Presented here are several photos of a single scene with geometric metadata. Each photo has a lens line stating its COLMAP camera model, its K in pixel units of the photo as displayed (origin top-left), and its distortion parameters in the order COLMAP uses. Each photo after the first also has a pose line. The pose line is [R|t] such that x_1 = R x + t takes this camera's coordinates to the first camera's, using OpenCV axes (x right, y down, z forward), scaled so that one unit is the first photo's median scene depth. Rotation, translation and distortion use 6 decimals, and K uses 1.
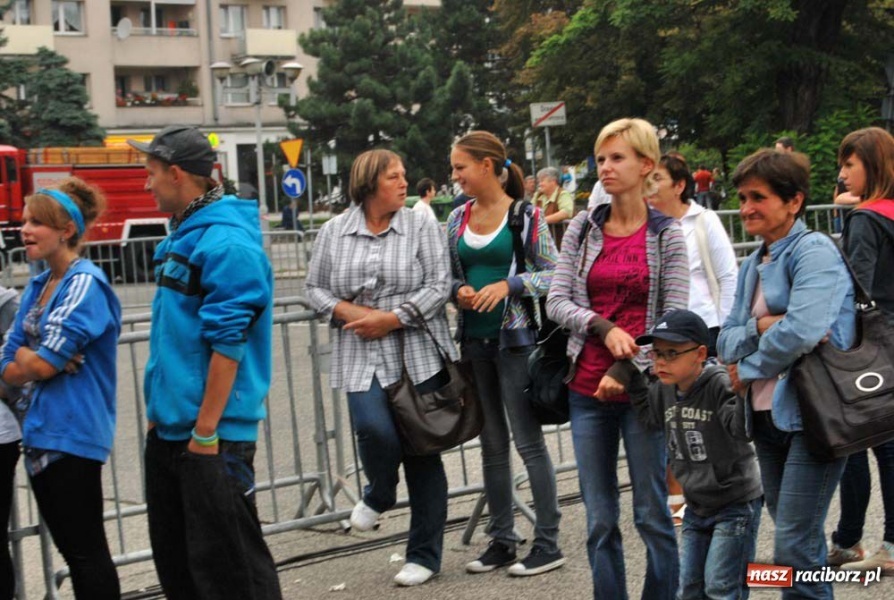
lens RADIAL K [[1920.7, 0, 447.0], [0, 1920.7, 300.0], [0, 0, 1]] dist [-0.044617, 0.082930]
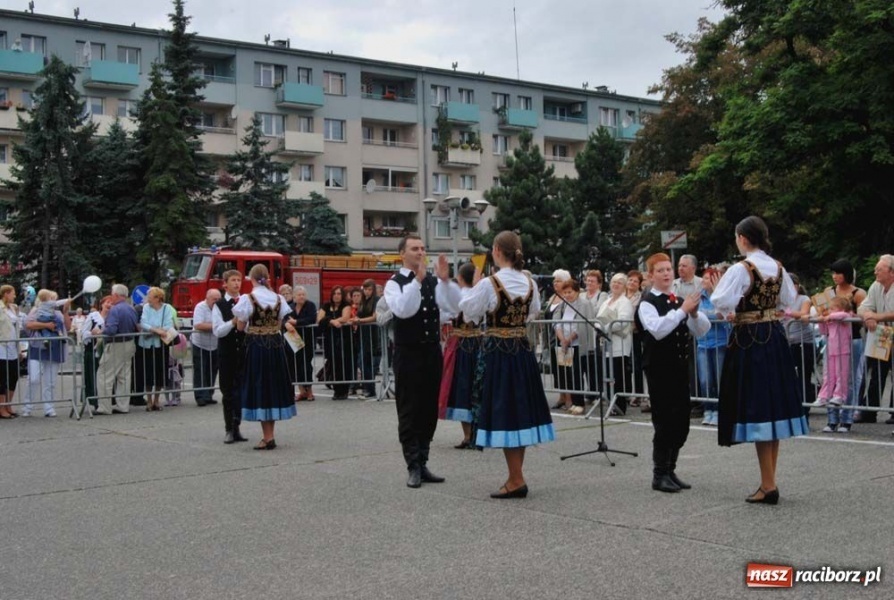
lens RADIAL K [[1133.3, 0, 460.7], [0, 1133.3, 299.4], [0, 0, 1]] dist [-0.058528, 0.002189]
pose [[0.995275, 0.034392, -0.090801, -0.011726], [-0.039437, 0.997742, -0.054370, -0.004167], [0.088726, 0.057694, 0.994384, 0.118897]]
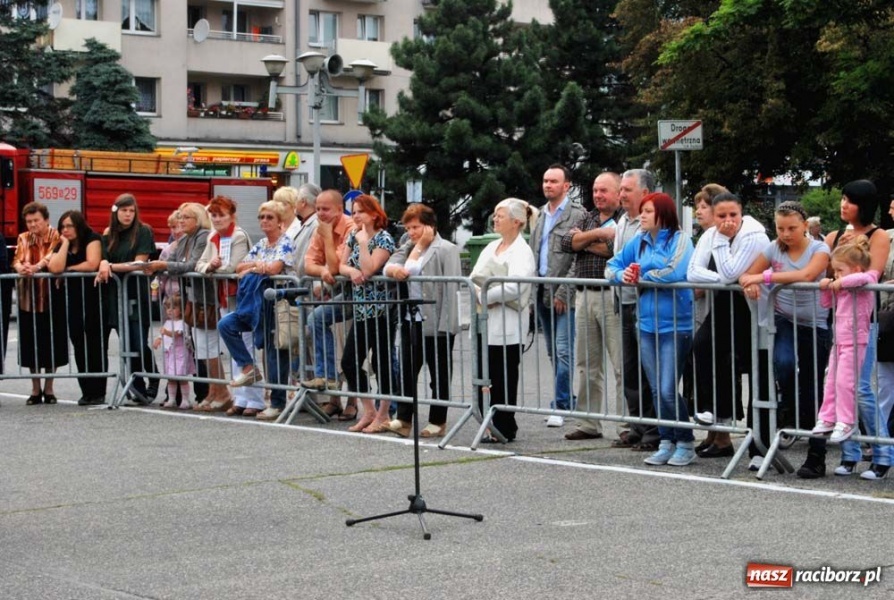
lens RADIAL K [[1920.7, 0, 447.0], [0, 1920.7, 300.0], [0, 0, 1]] dist [-0.044617, 0.082930]
pose [[0.997078, 0.054181, -0.053859, 0.002380], [-0.055206, 0.998317, -0.017735, -0.006424], [0.052807, 0.020656, 0.998391, 0.124746]]
